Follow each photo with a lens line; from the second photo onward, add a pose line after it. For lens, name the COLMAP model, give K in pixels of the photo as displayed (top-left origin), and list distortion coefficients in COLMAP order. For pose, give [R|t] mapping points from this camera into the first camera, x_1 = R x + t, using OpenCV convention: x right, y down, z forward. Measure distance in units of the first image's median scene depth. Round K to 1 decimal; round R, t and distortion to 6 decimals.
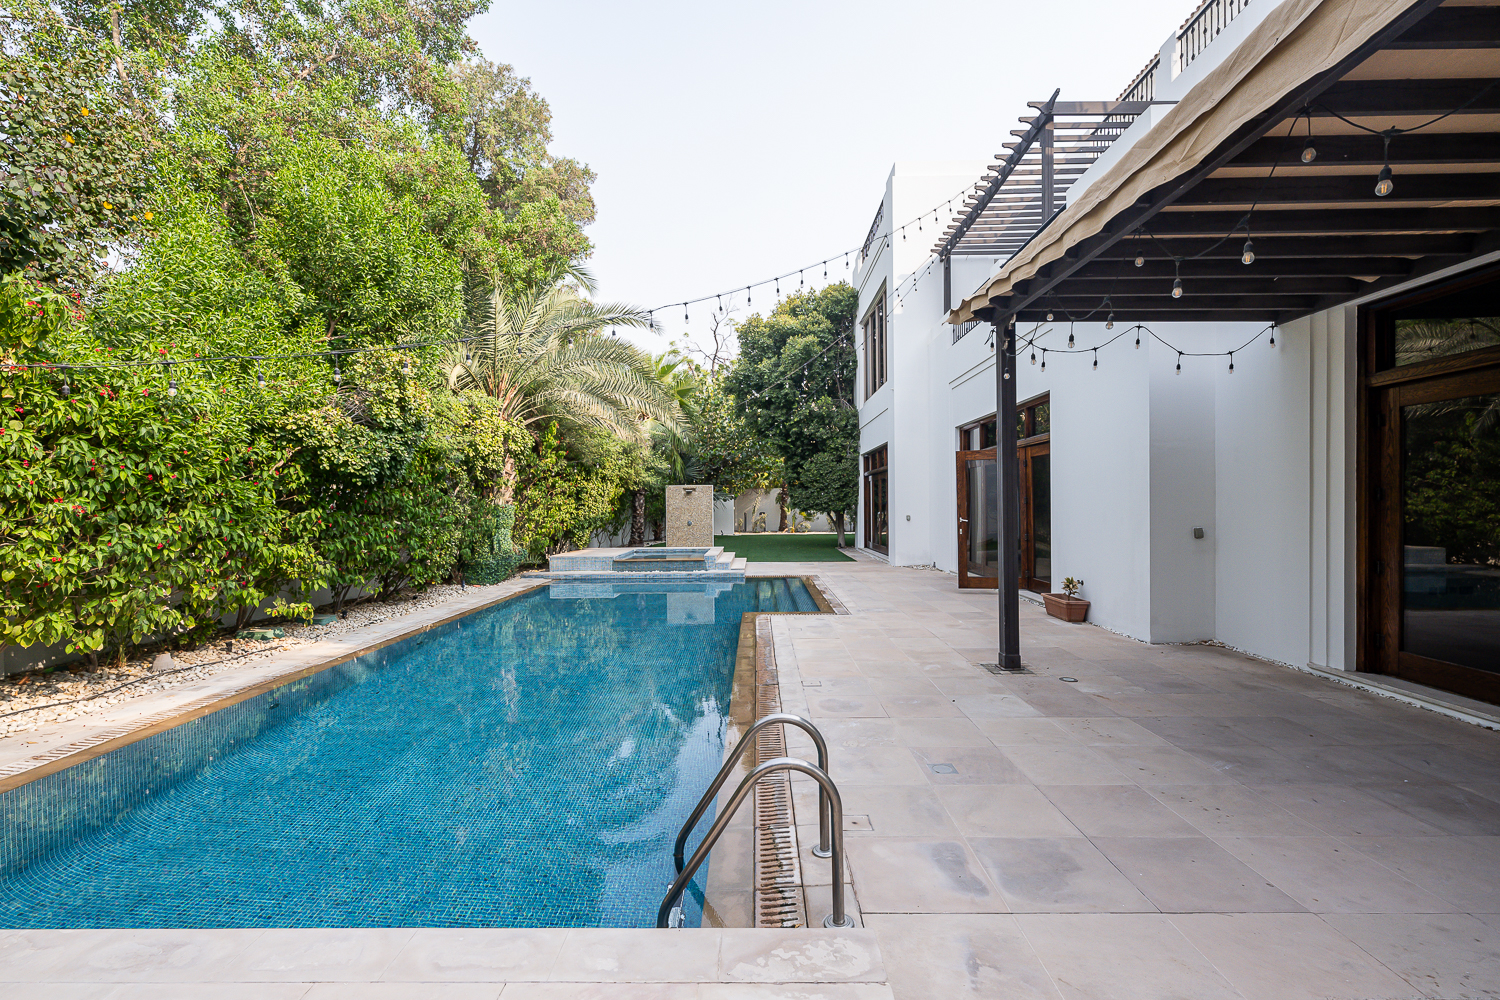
lens RADIAL K [[588.2, 0, 744.7], [0, 588.2, 510.8], [0, 0, 1]] dist [0.001347, -0.000407]
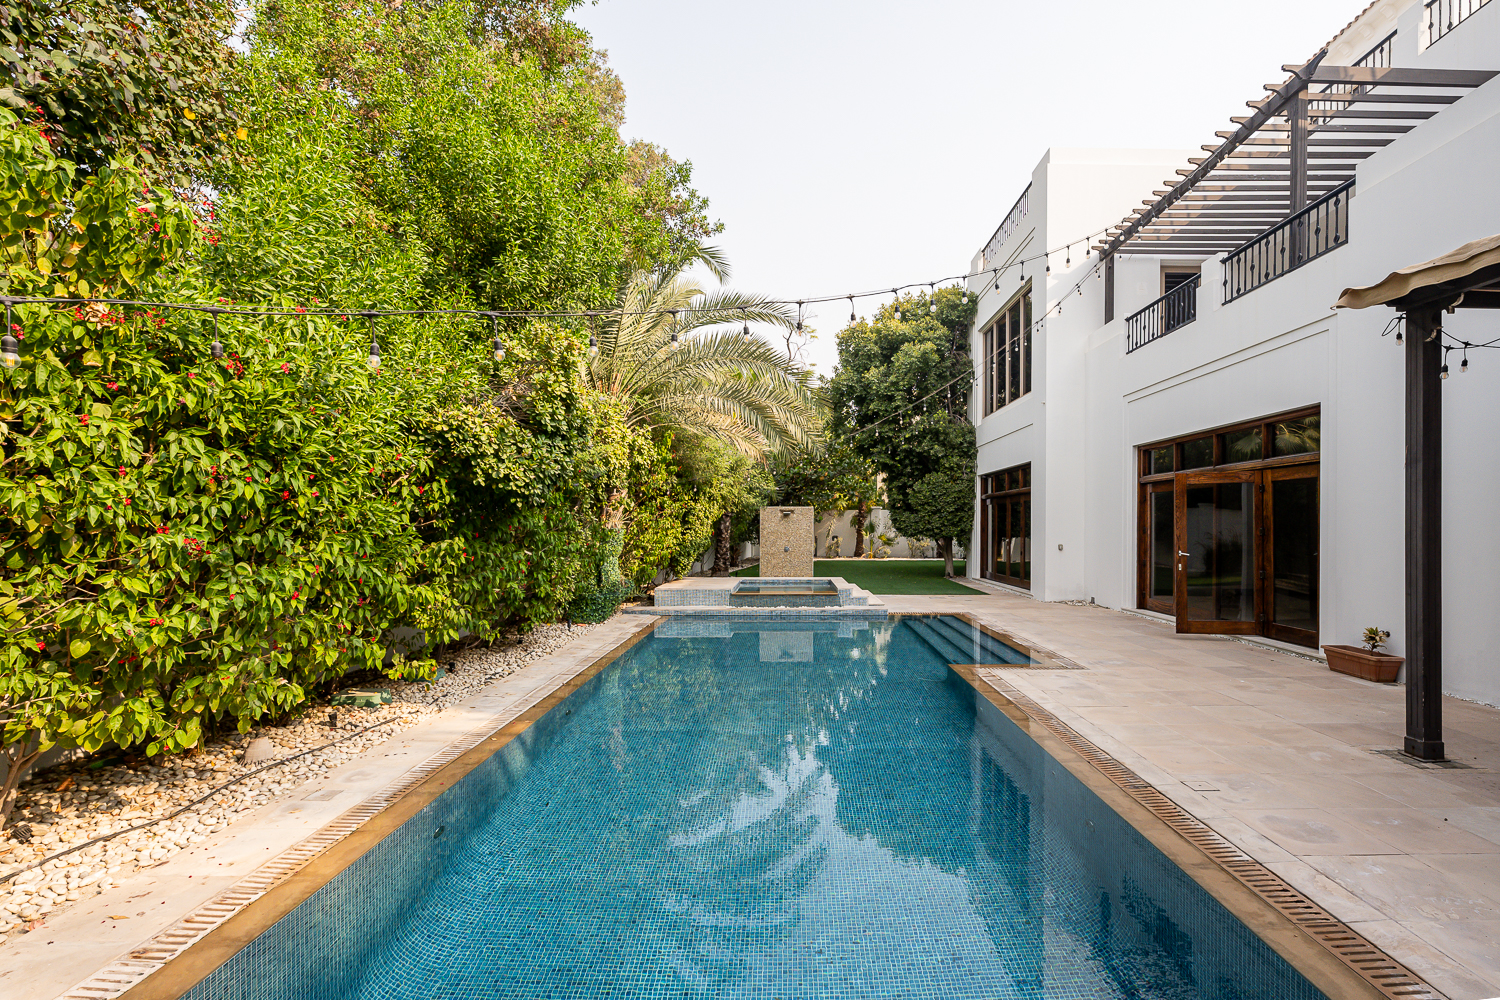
lens RADIAL K [[600.6, 0, 781.3], [0, 600.6, 526.4], [0, 0, 1]] dist [-0.000680, 0.000133]
pose [[0.998913, 0.010271, 0.045465, -0.324334], [-0.009932, 0.999921, -0.007676, -0.014504], [-0.045540, 0.007216, 0.998936, 0.197046]]
